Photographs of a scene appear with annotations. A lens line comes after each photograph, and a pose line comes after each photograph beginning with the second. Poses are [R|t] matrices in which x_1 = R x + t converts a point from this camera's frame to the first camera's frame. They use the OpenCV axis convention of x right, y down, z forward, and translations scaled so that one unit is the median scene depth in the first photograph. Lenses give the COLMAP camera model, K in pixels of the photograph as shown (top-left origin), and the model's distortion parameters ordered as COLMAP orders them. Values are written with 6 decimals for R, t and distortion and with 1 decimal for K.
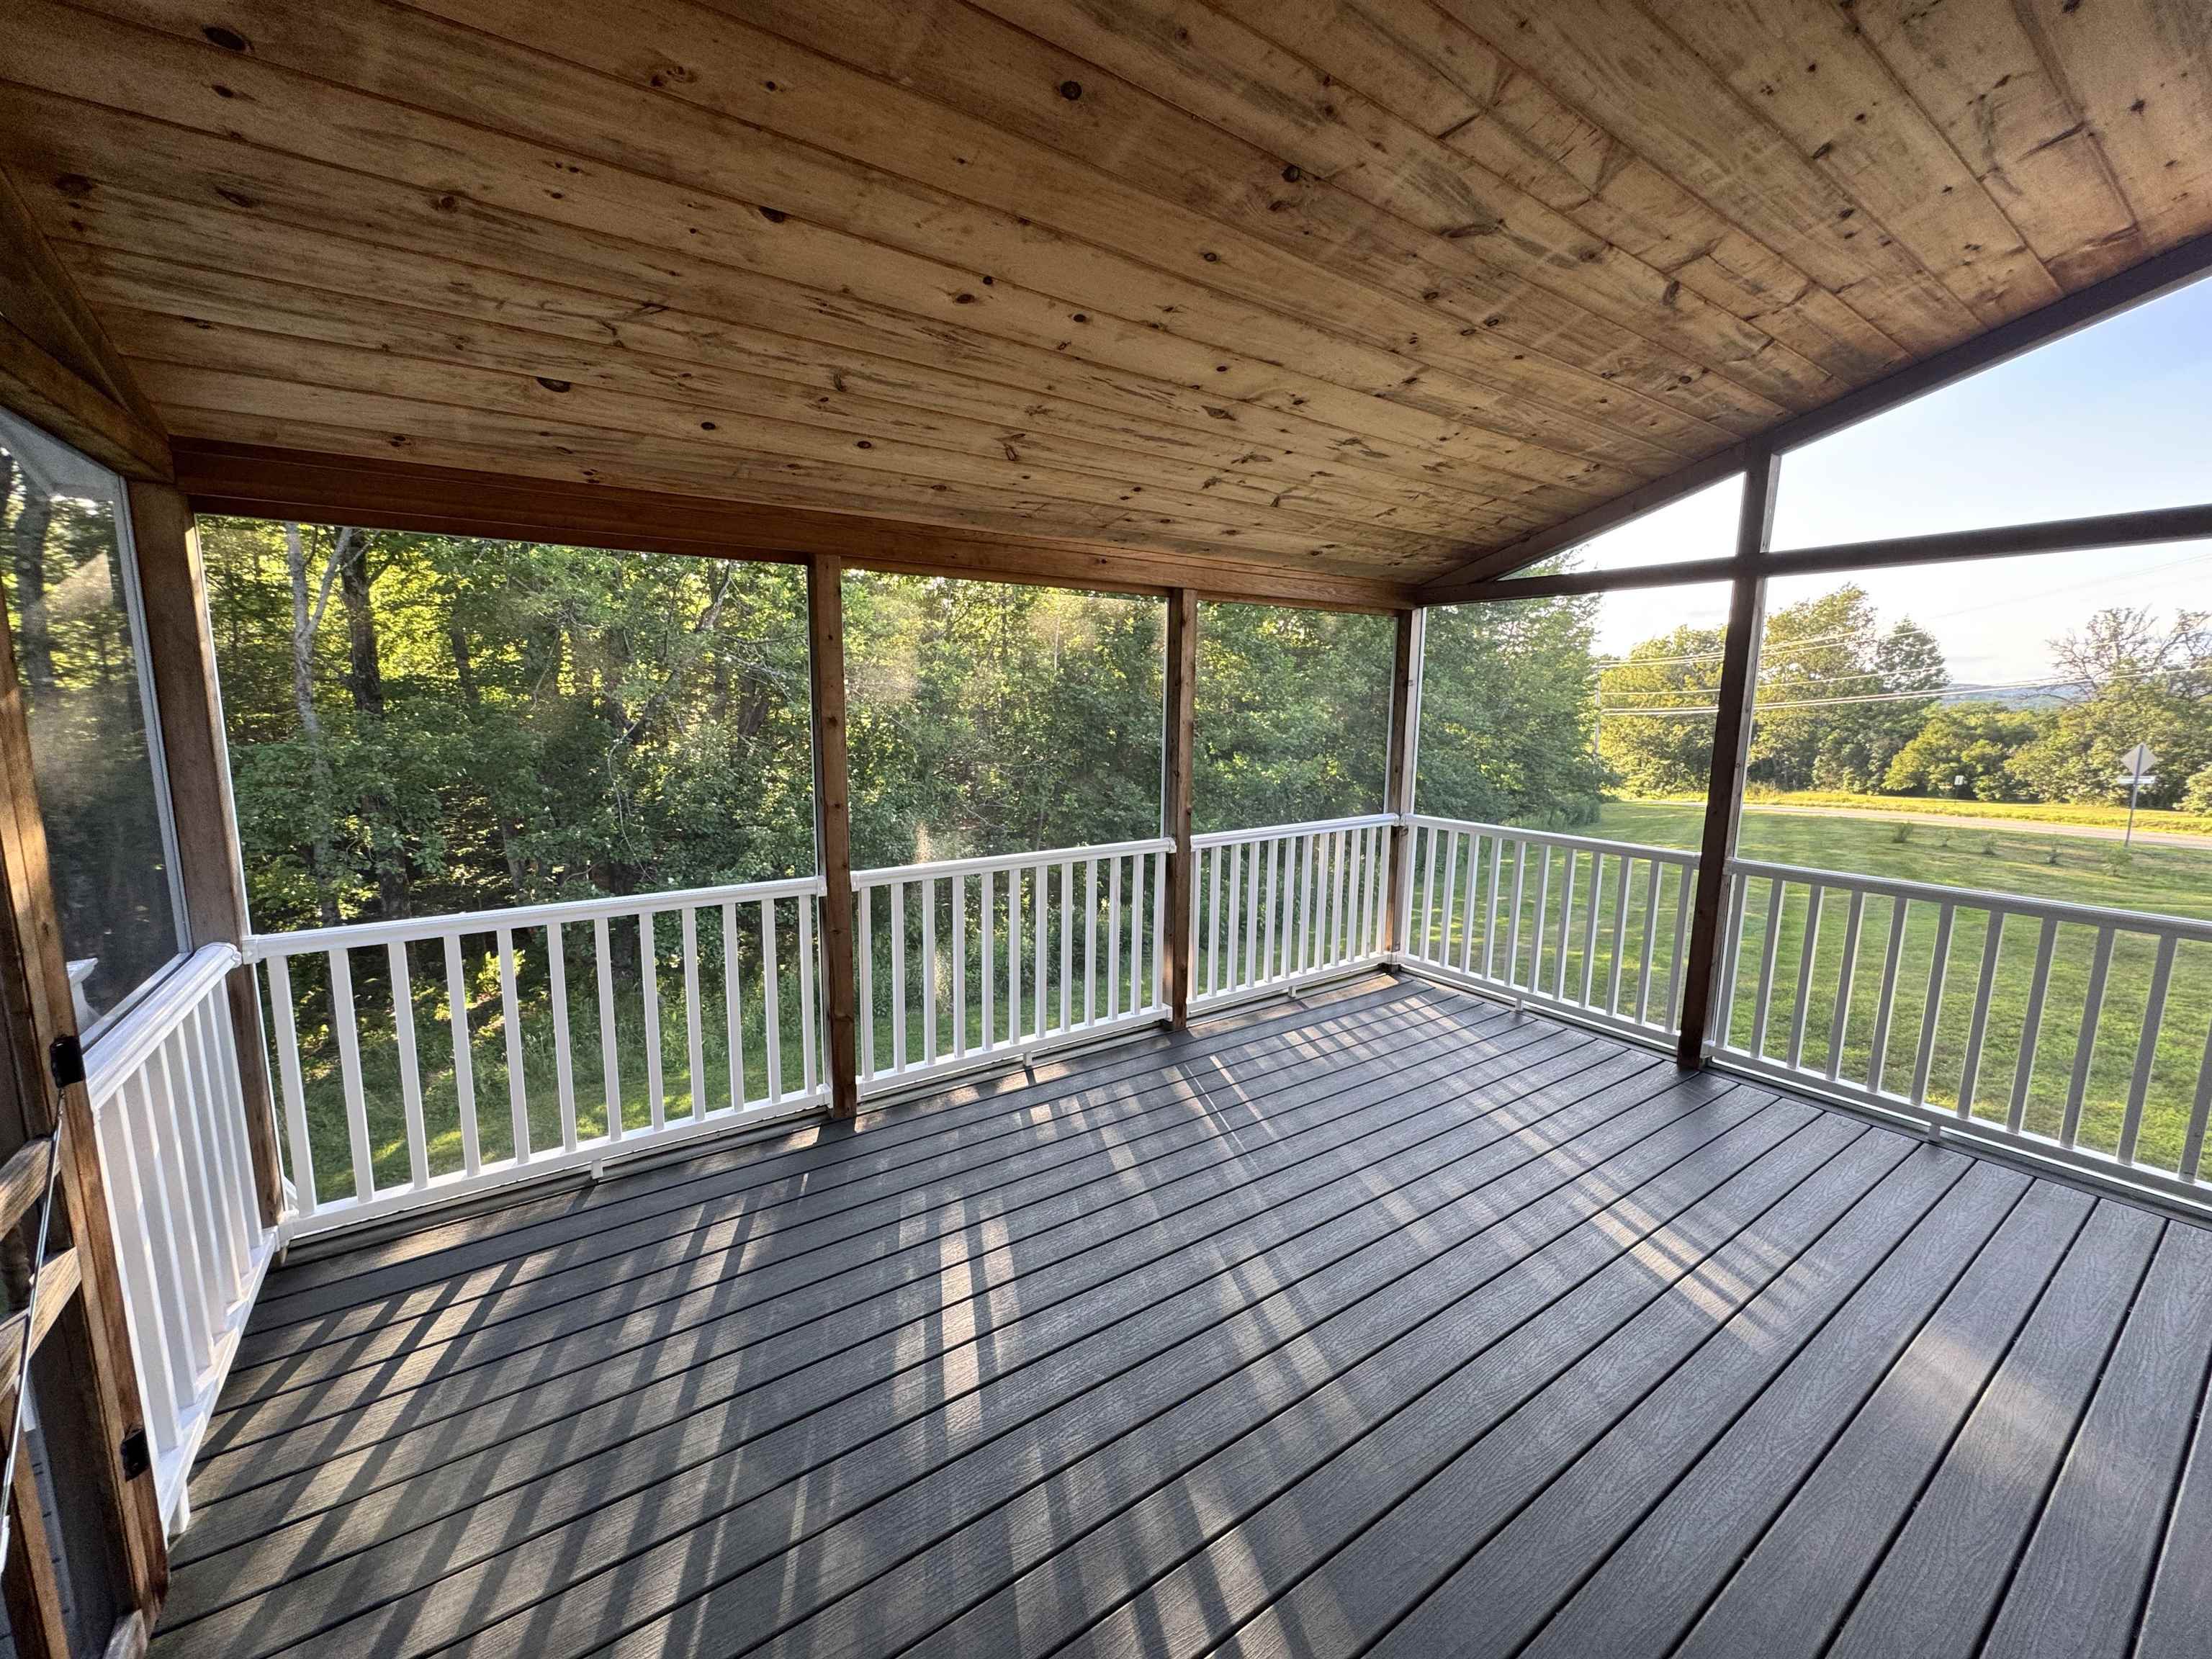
lens RADIAL K [[893.1, 0, 1108.2], [0, 893.1, 832.3], [0, 0, 1]] dist [0.001455, 0.000248]
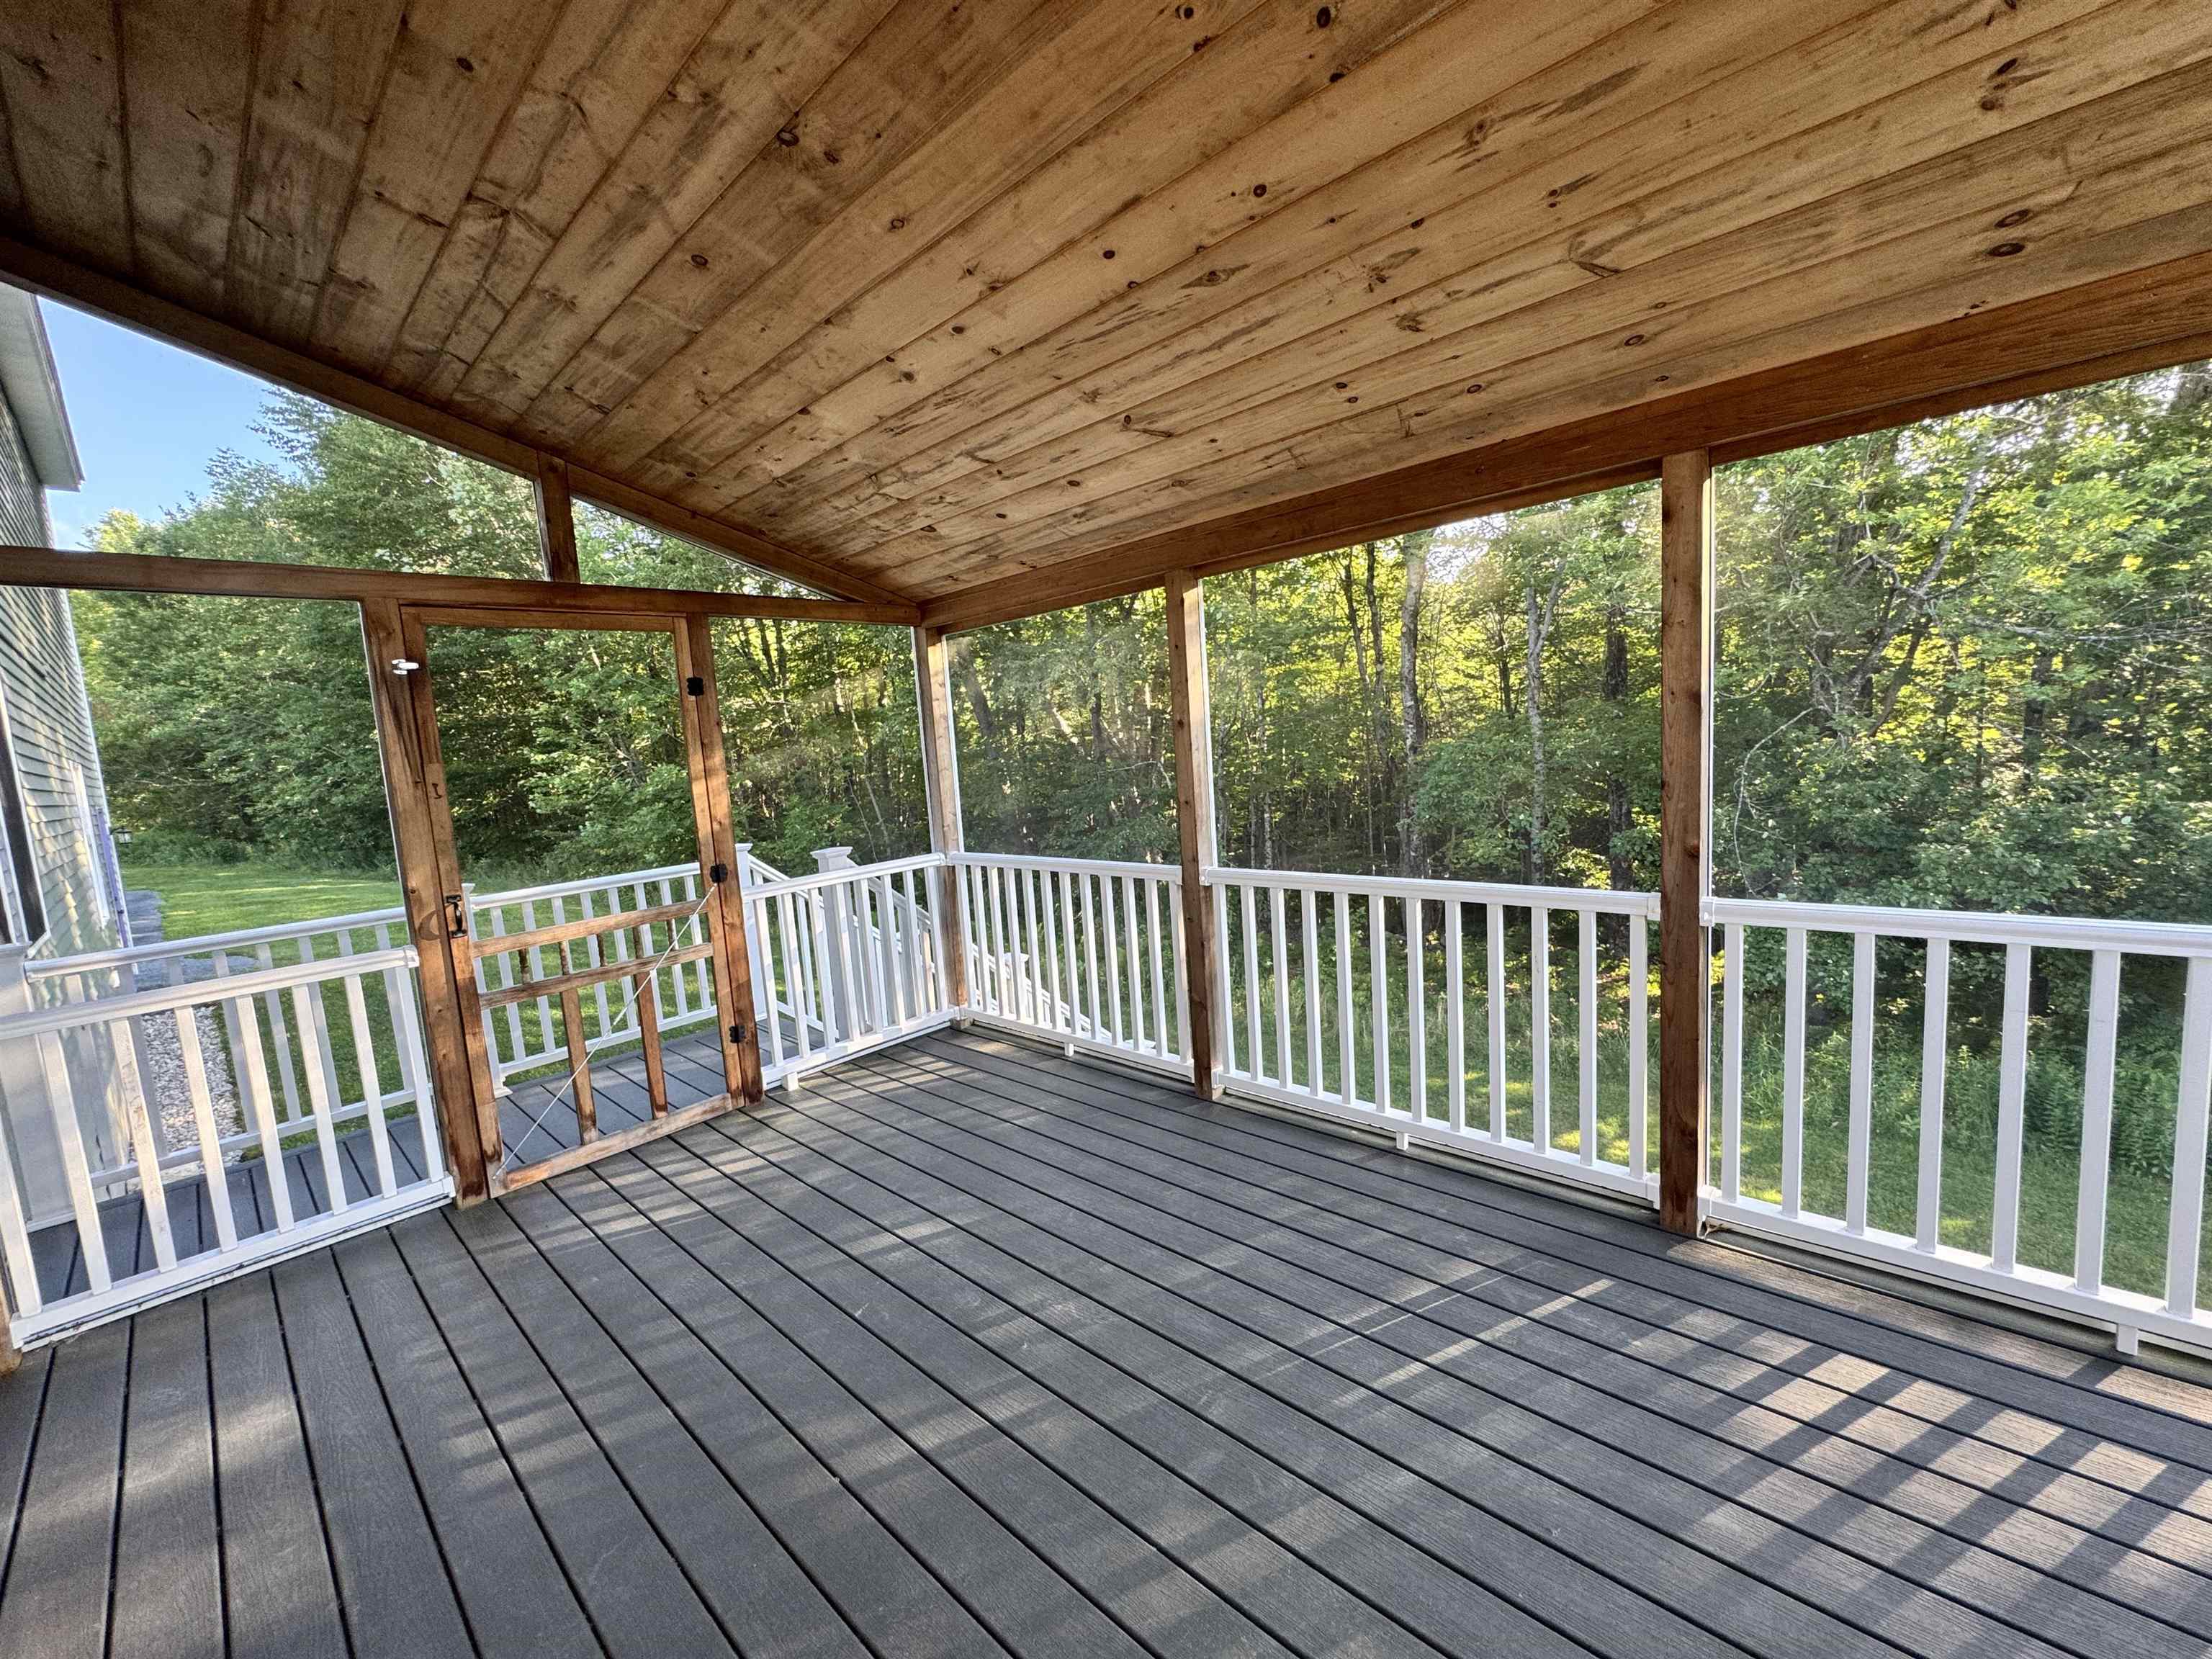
lens RADIAL K [[893.1, 0, 1099.3], [0, 893.1, 833.4], [0, 0, 1]] dist [0.001455, 0.000248]
pose [[0.199677, 0.085321, -0.976140, 0.103752], [-0.071828, 0.994796, 0.072259, -0.008978], [0.977226, 0.055686, 0.204767, 0.097576]]
